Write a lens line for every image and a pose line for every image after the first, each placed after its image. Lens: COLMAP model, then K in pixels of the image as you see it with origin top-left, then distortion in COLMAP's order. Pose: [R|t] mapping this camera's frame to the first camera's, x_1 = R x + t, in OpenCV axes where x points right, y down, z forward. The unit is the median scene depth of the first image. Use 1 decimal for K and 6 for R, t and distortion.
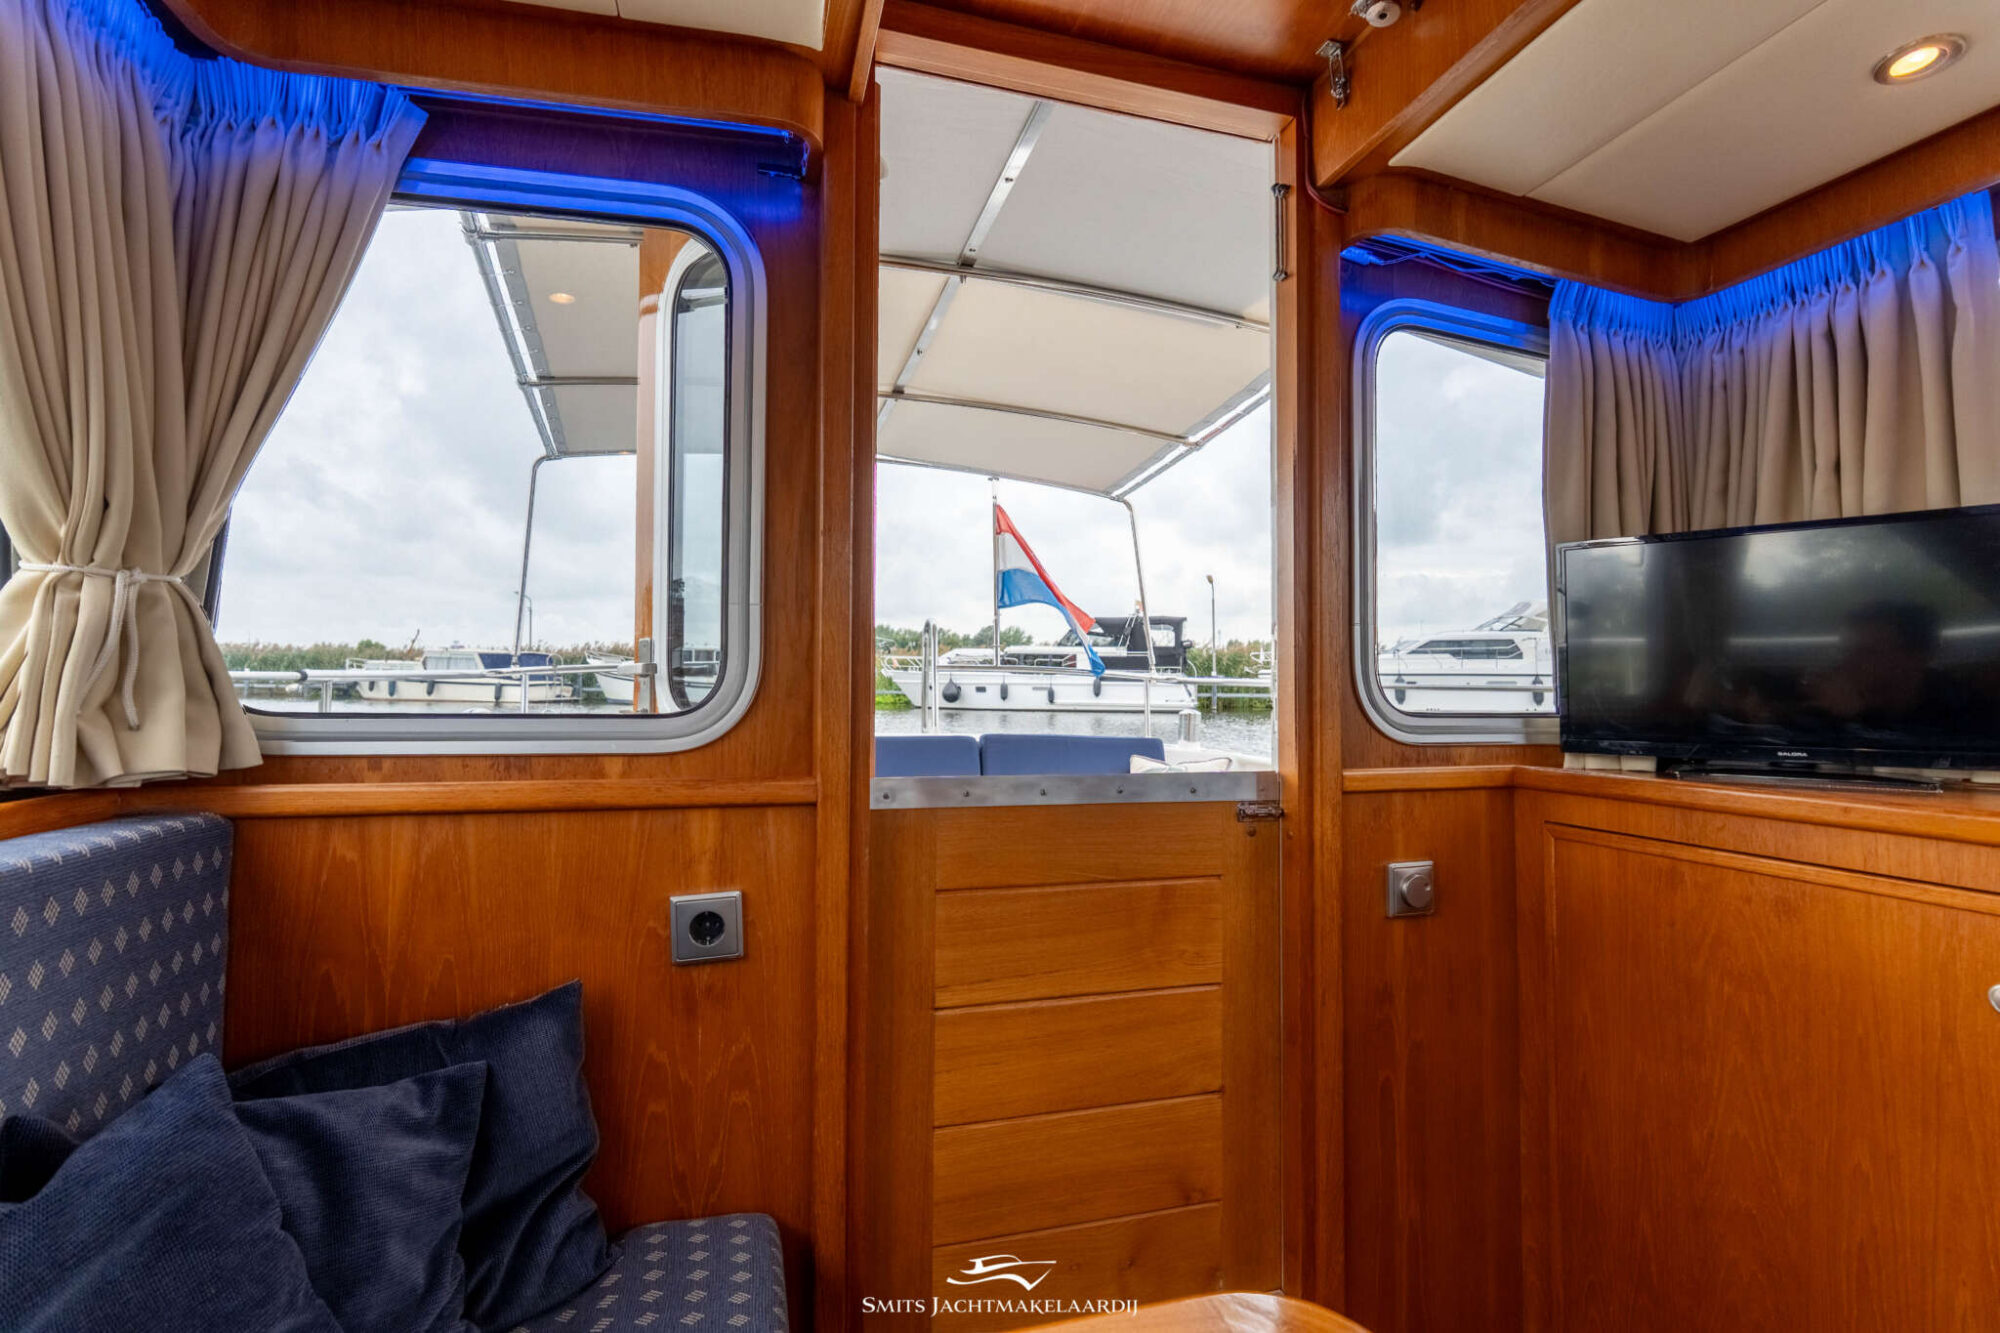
lens RADIAL K [[881.7, 0, 999.6], [0, 881.7, 664.4], [0, 0, 1]] dist [-0.002836, -0.000489]
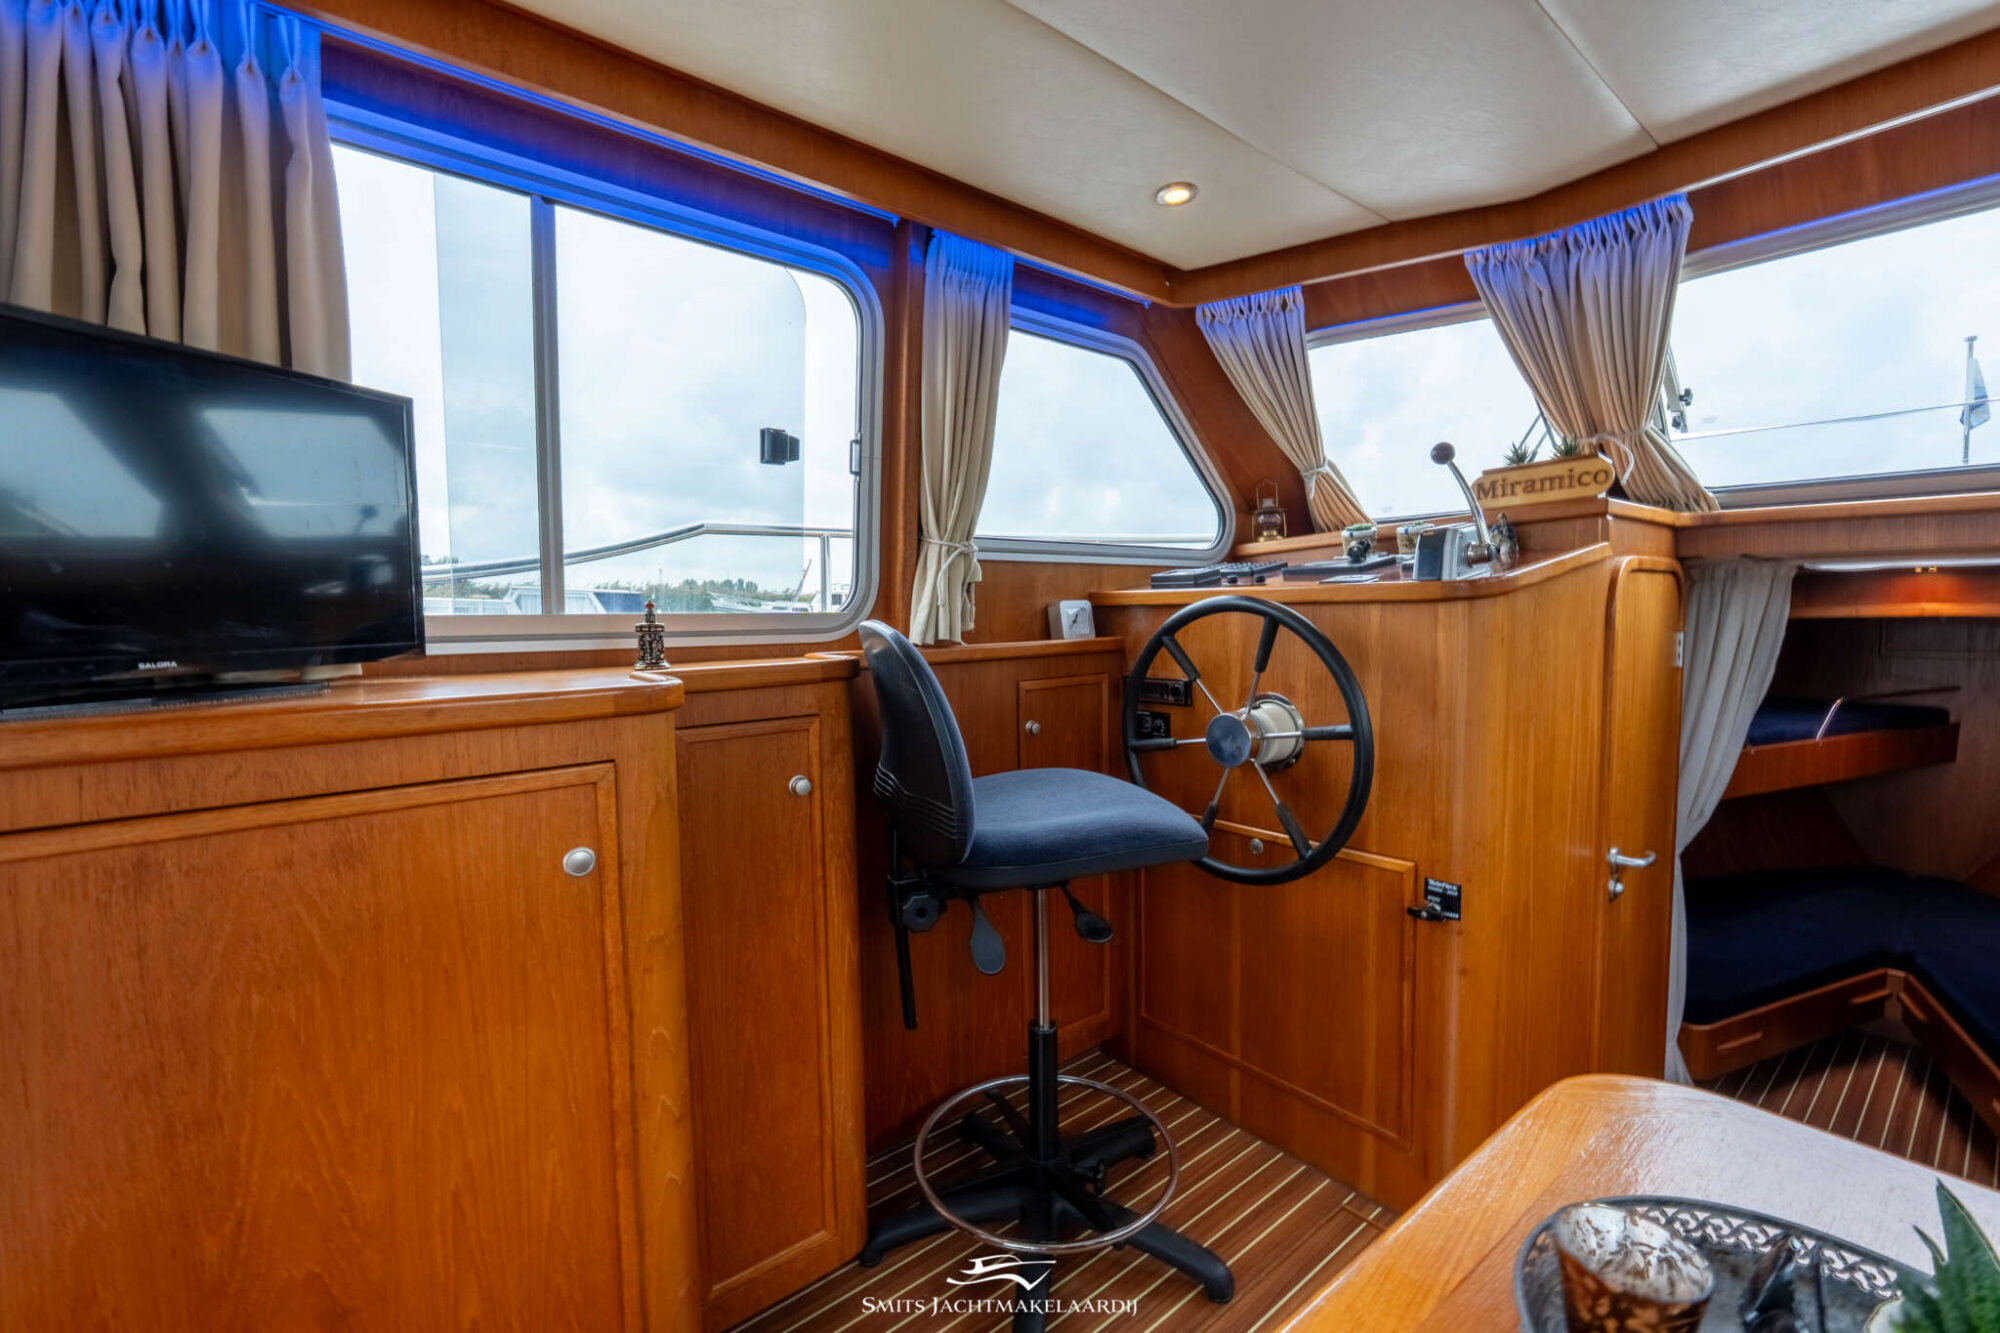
lens RADIAL K [[839.9, 0, 998.3], [0, 839.9, 661.7], [0, 0, 1]] dist [-0.004164, -0.000827]
pose [[-0.391281, -0.058853, 0.918387, 0.012484], [-0.018081, 0.998252, 0.056268, 0.058868], [-0.920094, 0.005412, -0.391661, 0.777306]]
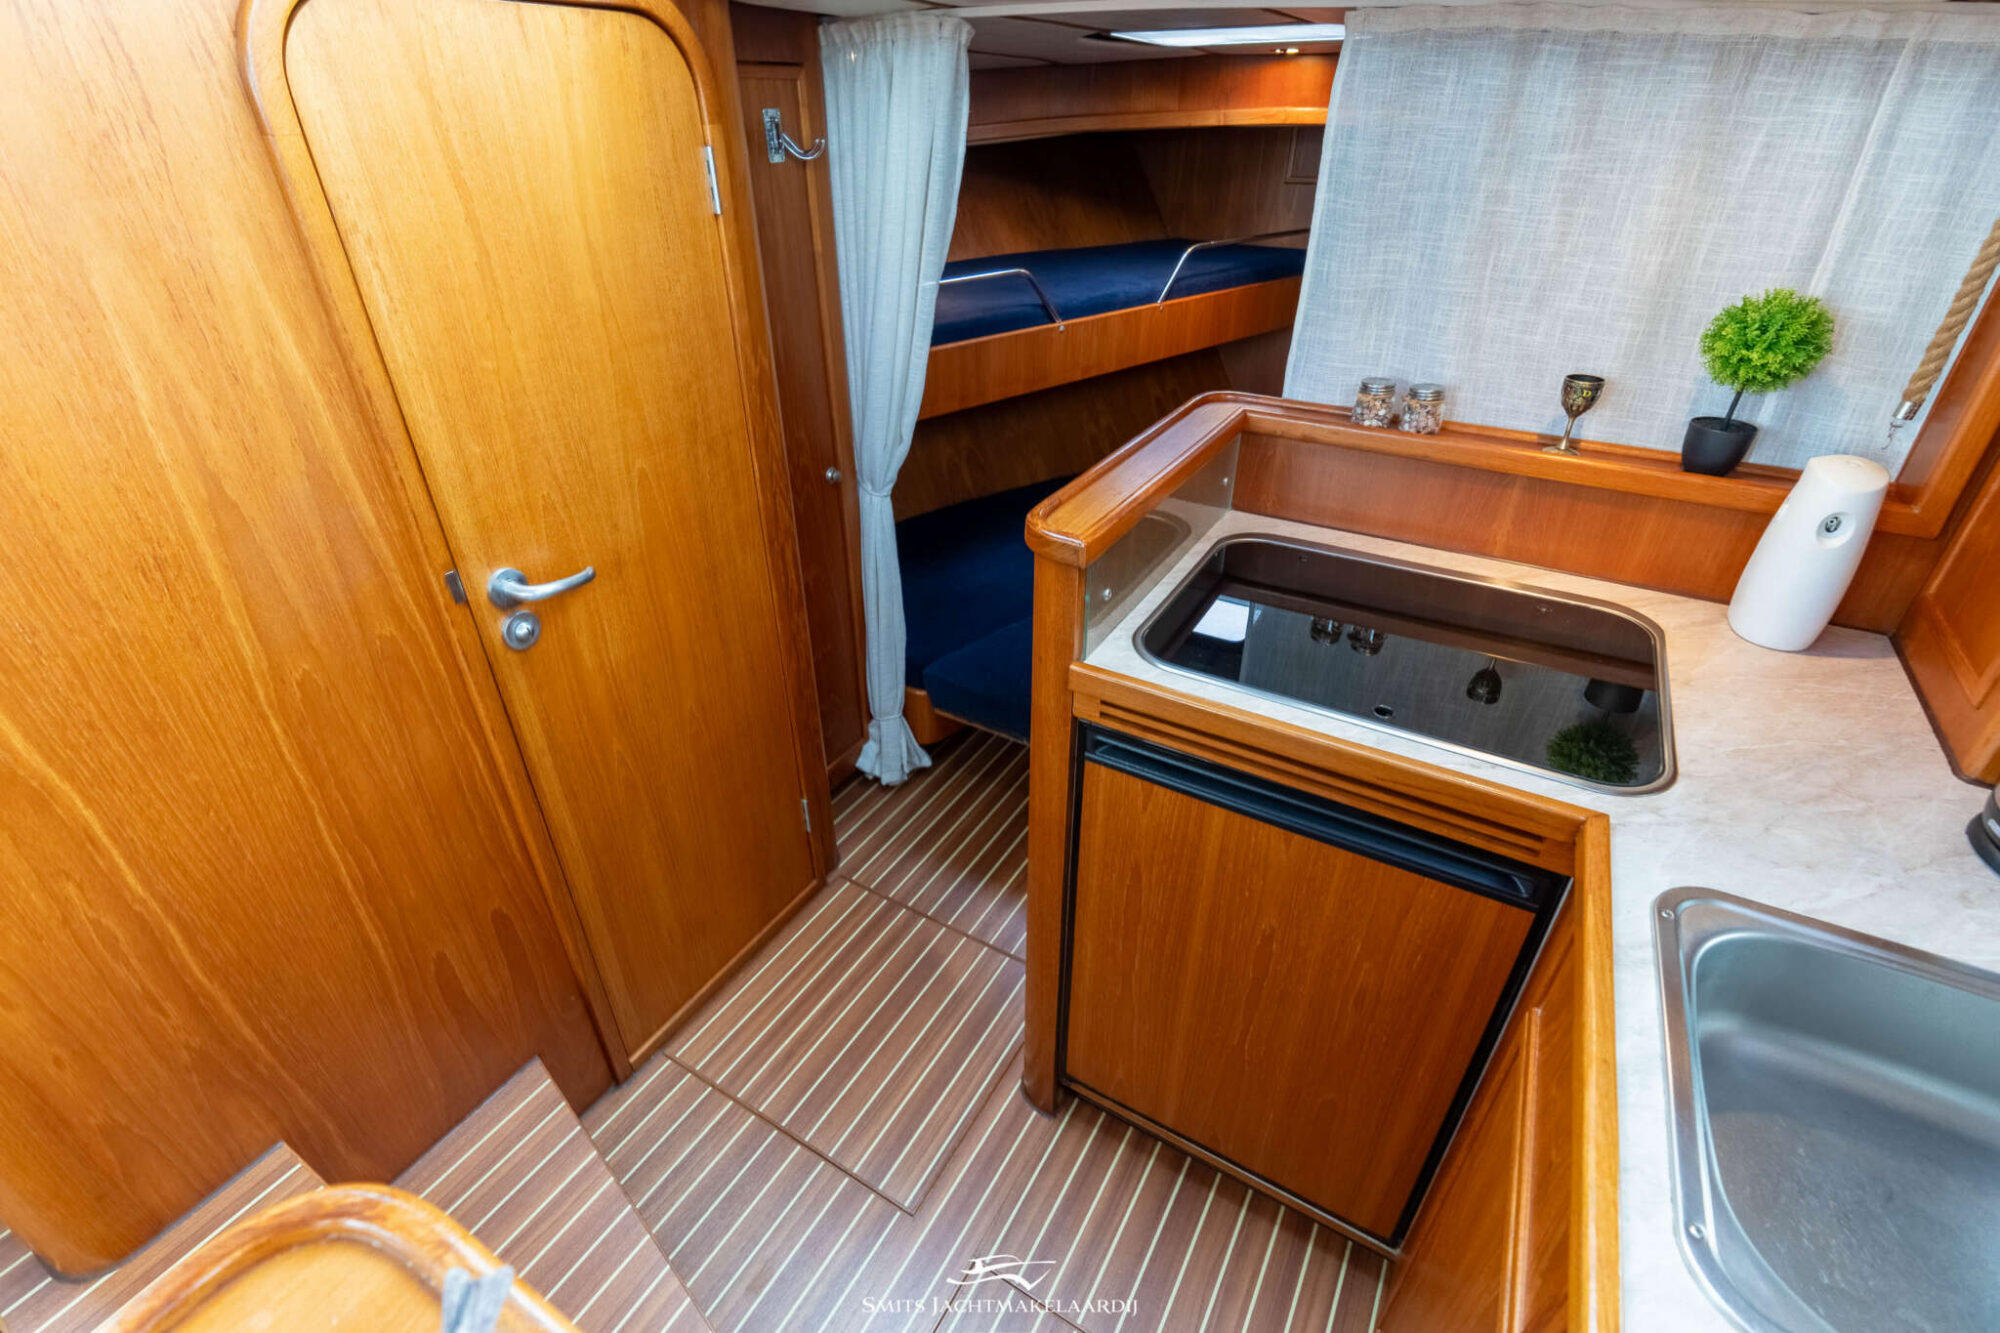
lens RADIAL K [[888.9, 0, 997.7], [0, 888.9, 659.4], [0, 0, 1]] dist [-0.002058, -0.000395]
pose [[-0.691447, -0.381104, 0.613727, -0.037826], [-0.024419, 0.861378, 0.507377, 0.050492], [-0.722015, 0.335837, -0.604903, -0.847381]]
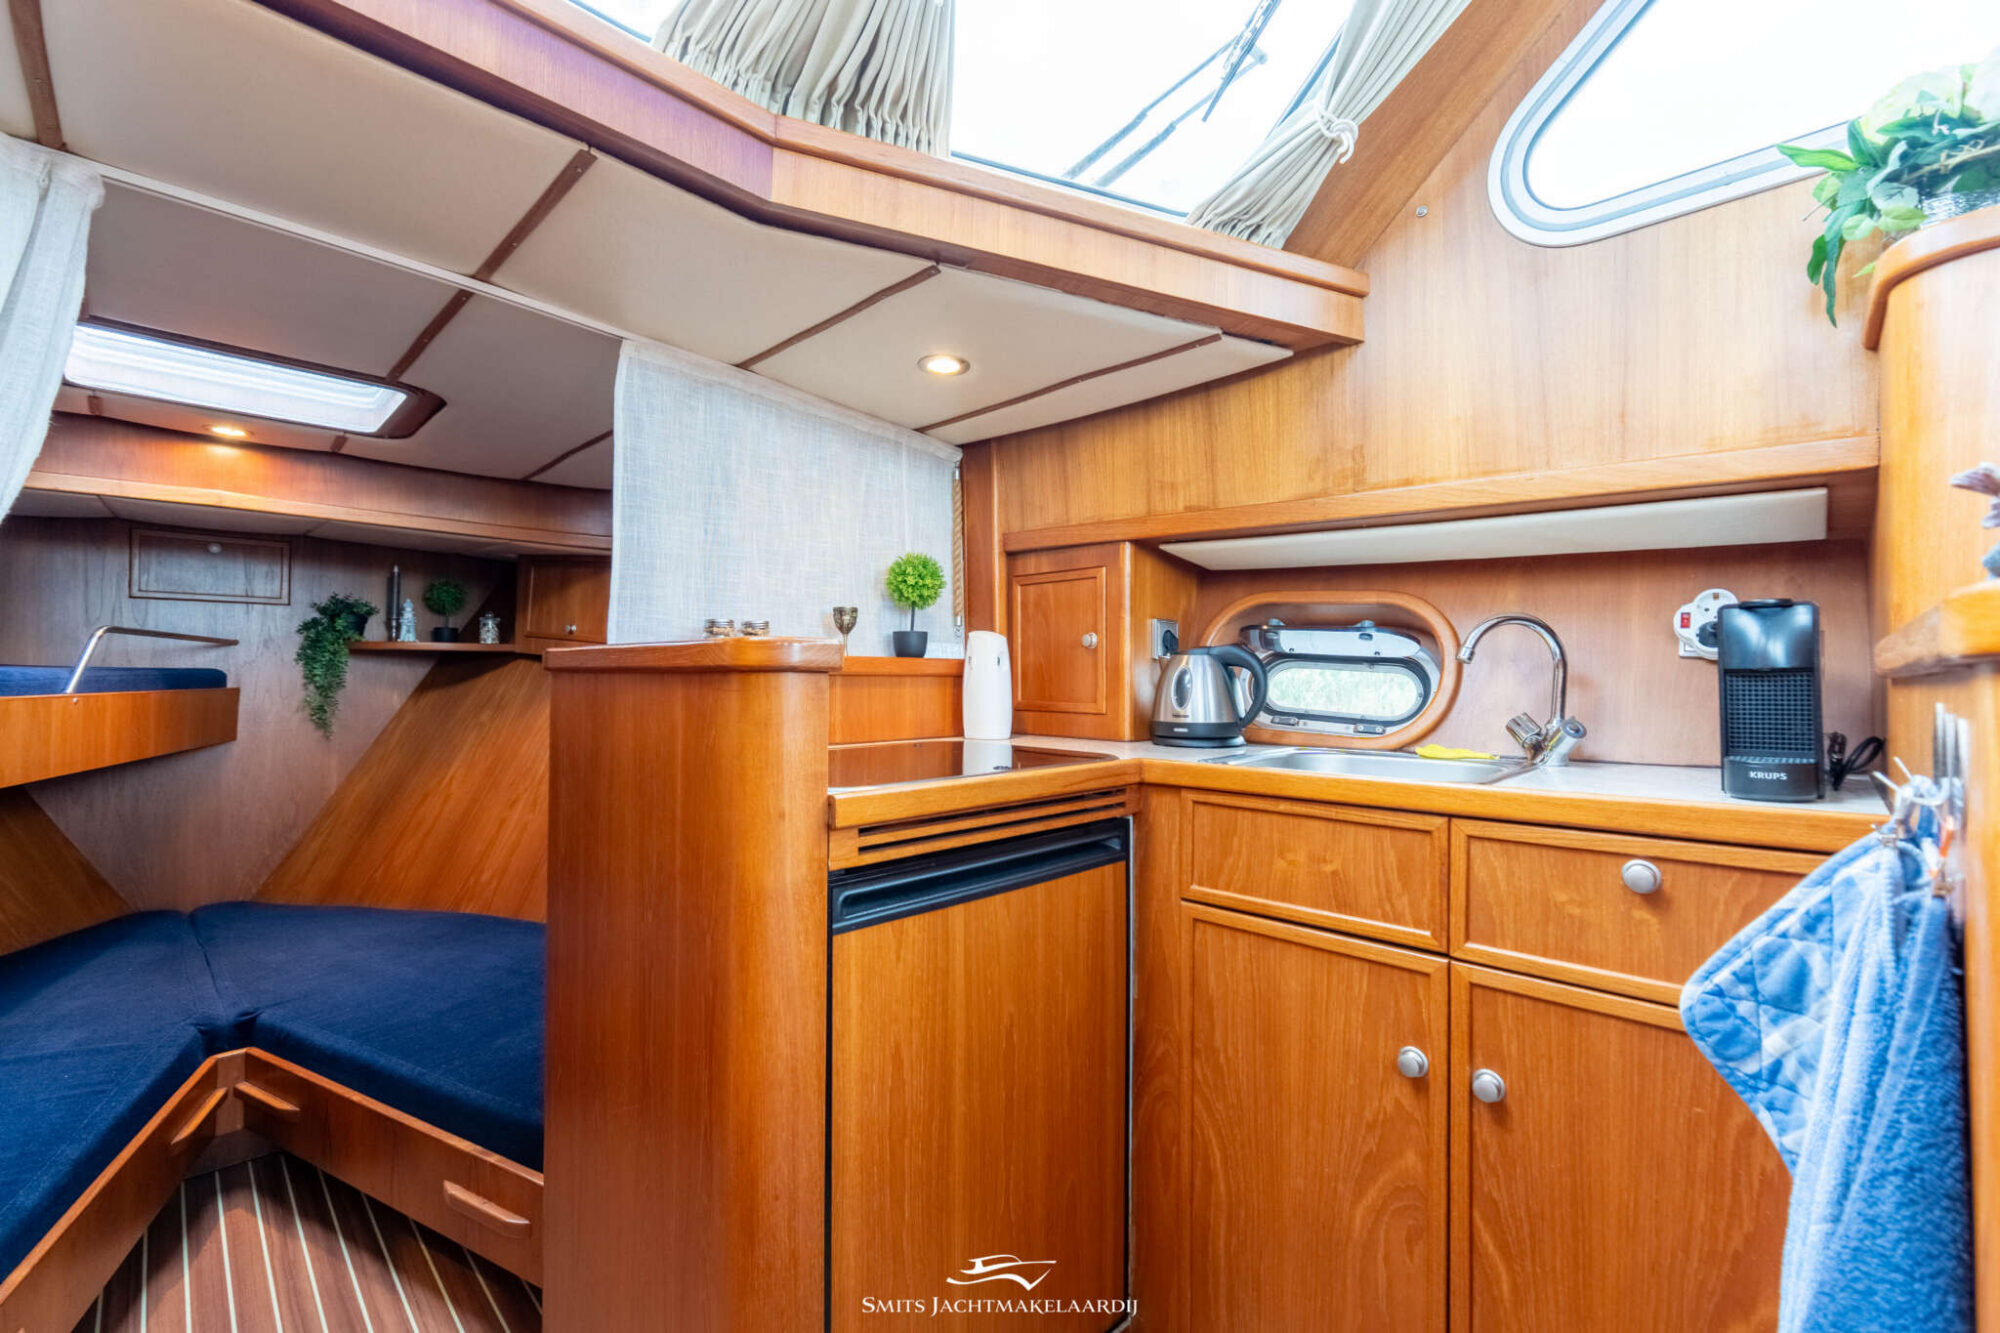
lens RADIAL K [[838.9, 0, 998.6], [0, 838.9, 666.5], [0, 0, 1]] dist [-0.001713, -0.000835]
pose [[-0.870780, -0.015730, -0.491422, 0.791067], [0.007878, 0.998913, -0.045933, 0.482121], [0.491610, -0.043869, -0.869710, -0.716944]]
